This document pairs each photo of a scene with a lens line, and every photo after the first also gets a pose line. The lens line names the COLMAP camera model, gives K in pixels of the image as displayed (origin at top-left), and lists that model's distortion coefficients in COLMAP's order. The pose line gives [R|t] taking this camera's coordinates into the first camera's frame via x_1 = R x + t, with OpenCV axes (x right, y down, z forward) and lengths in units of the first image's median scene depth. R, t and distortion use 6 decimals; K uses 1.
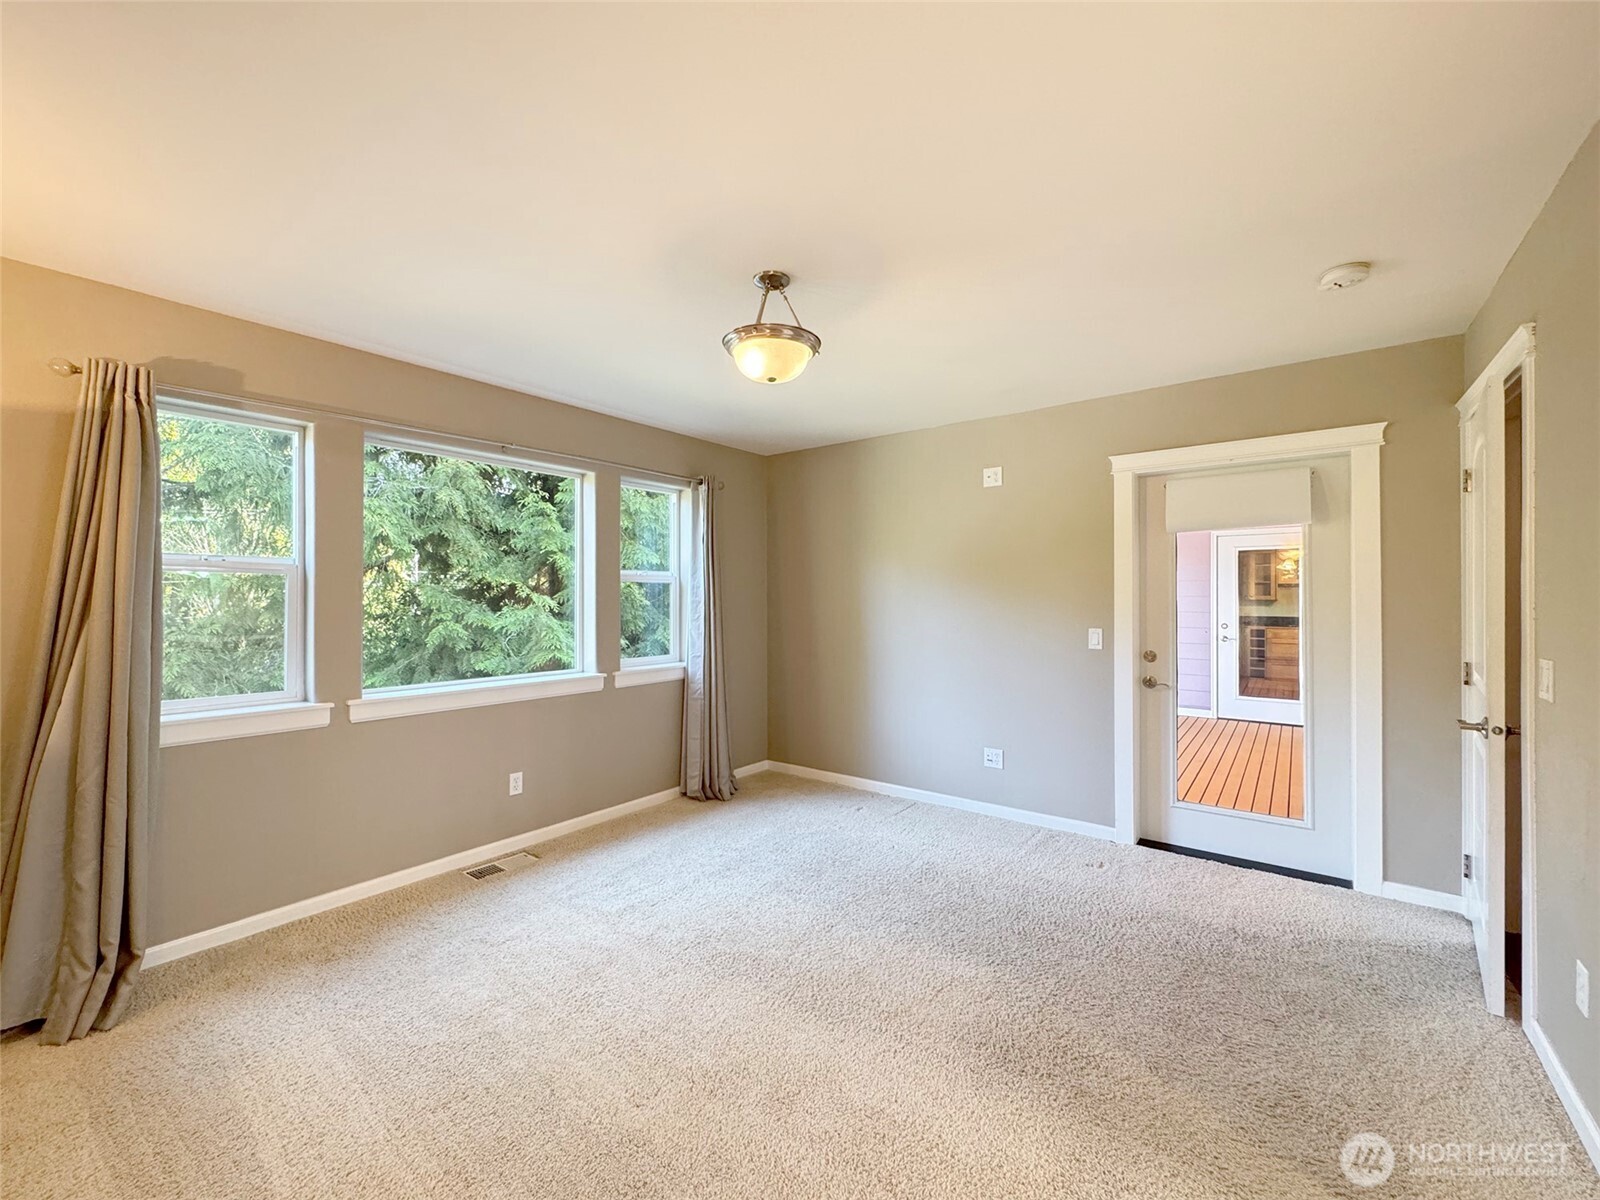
lens RADIAL K [[648.1, 0, 803.3], [0, 648.1, 602.9], [0, 0, 1]] dist [0.000062, -0.000005]
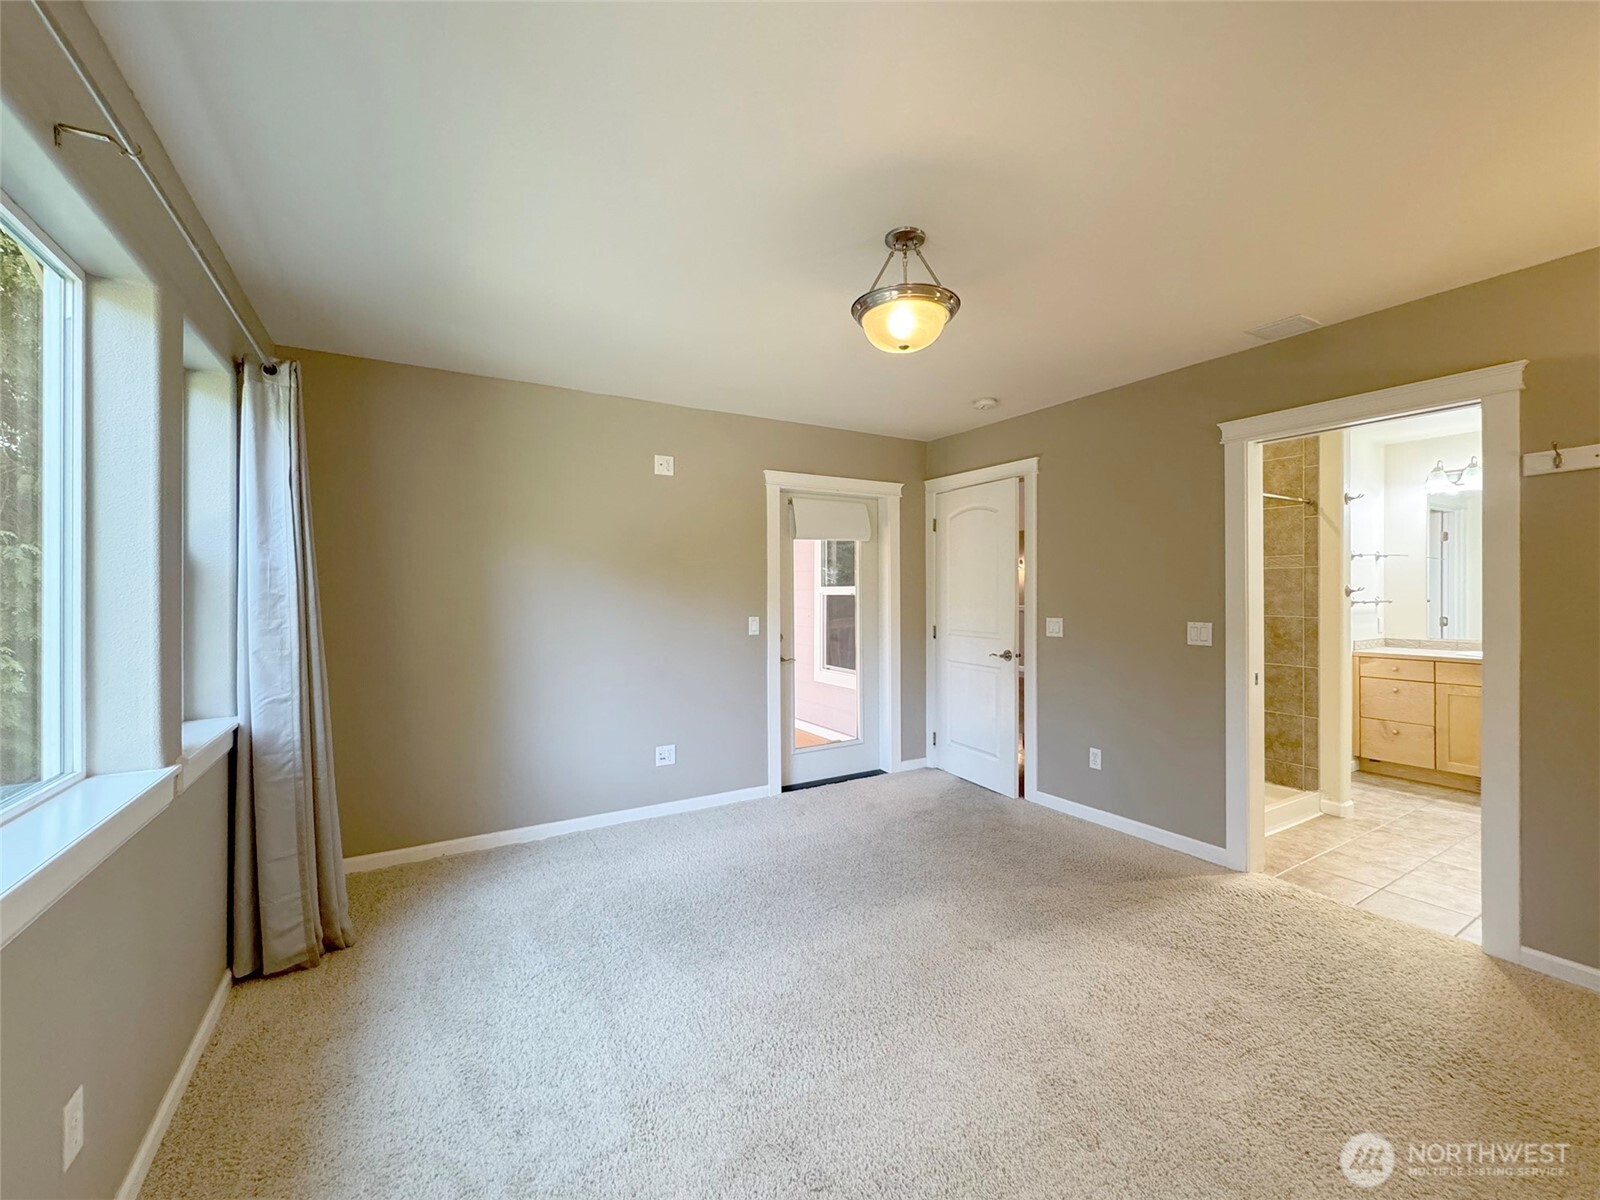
lens RADIAL K [[654.5, 0, 801.5], [0, 654.5, 594.8], [0, 0, 1]] dist [-0.001216, -0.000059]
pose [[0.374956, -0.002175, 0.927040, -0.598542], [0.010828, 0.999939, -0.002034, 0.003806], [-0.926979, 0.010801, 0.374957, 0.492802]]
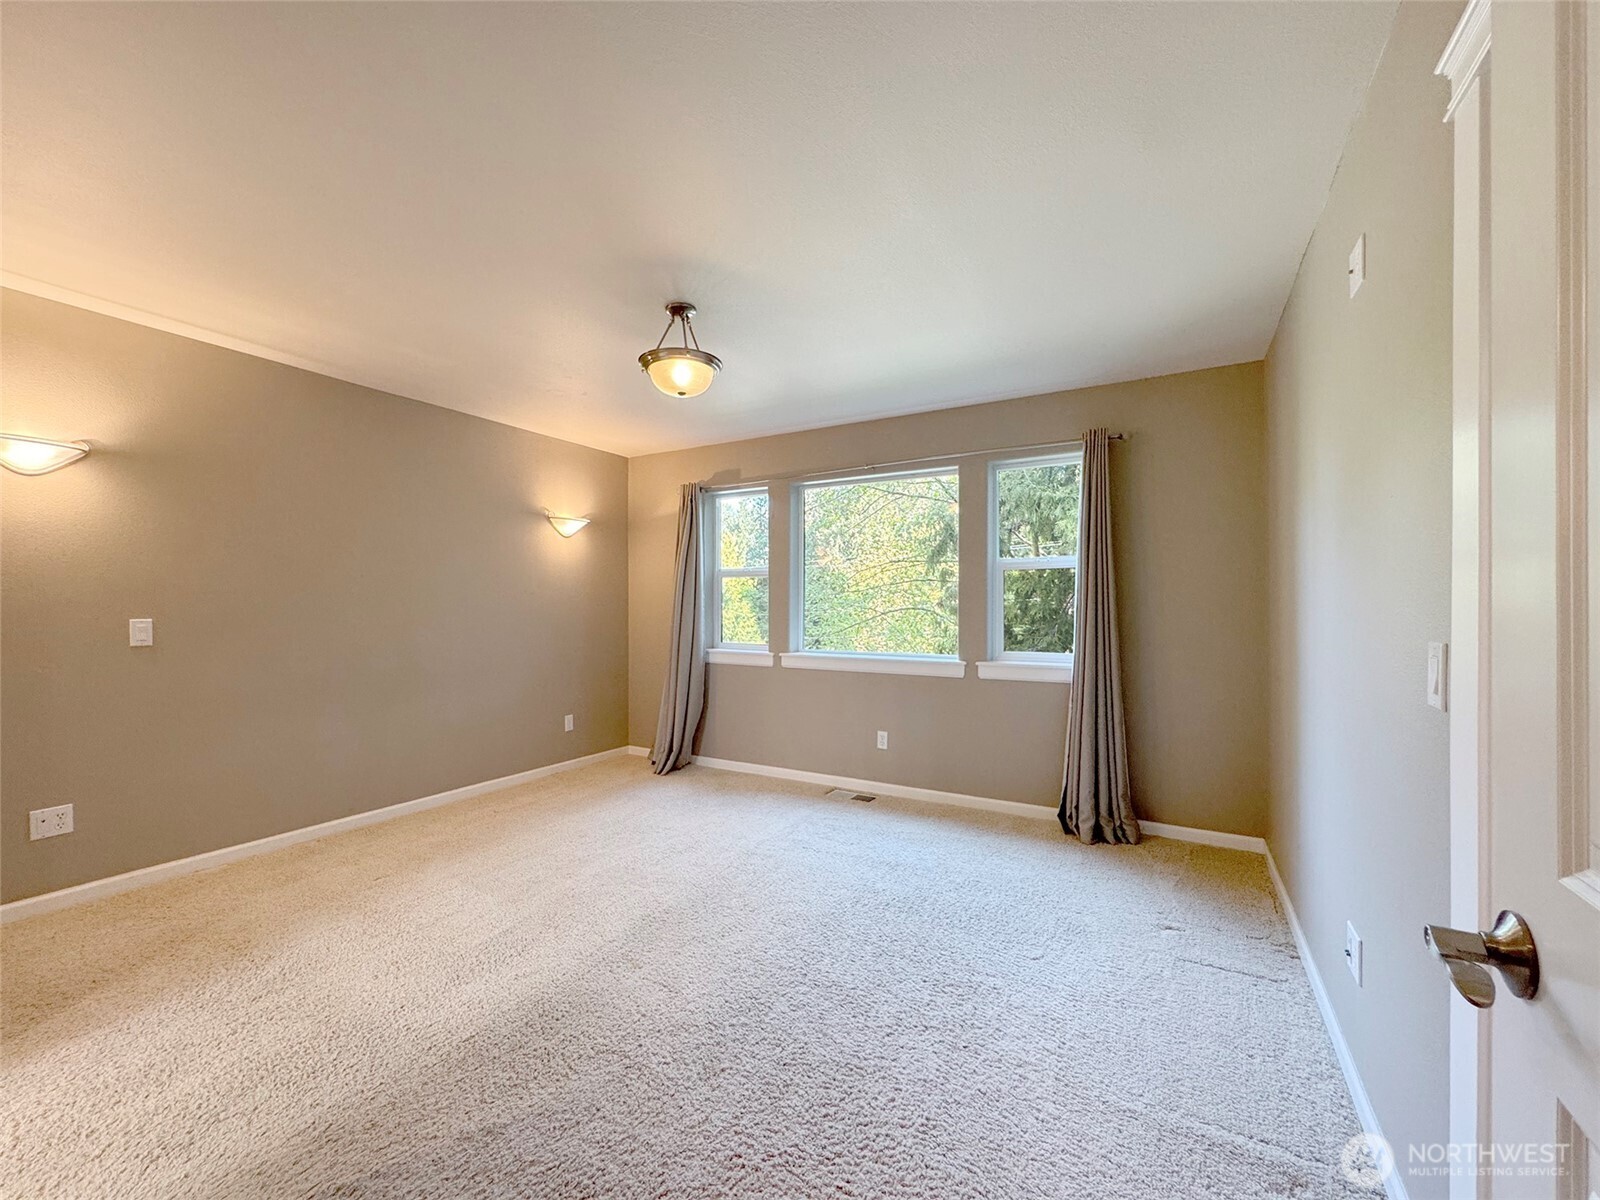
lens RADIAL K [[644.7, 0, 795.7], [0, 644.7, 610.9], [0, 0, 1]] dist [-0.000852, 0.000189]
pose [[0.124682, 0.002903, -0.992192, 0.710827], [-0.014067, 0.999900, 0.001158, 0.035301], [0.992097, 0.013812, 0.124711, 0.657148]]
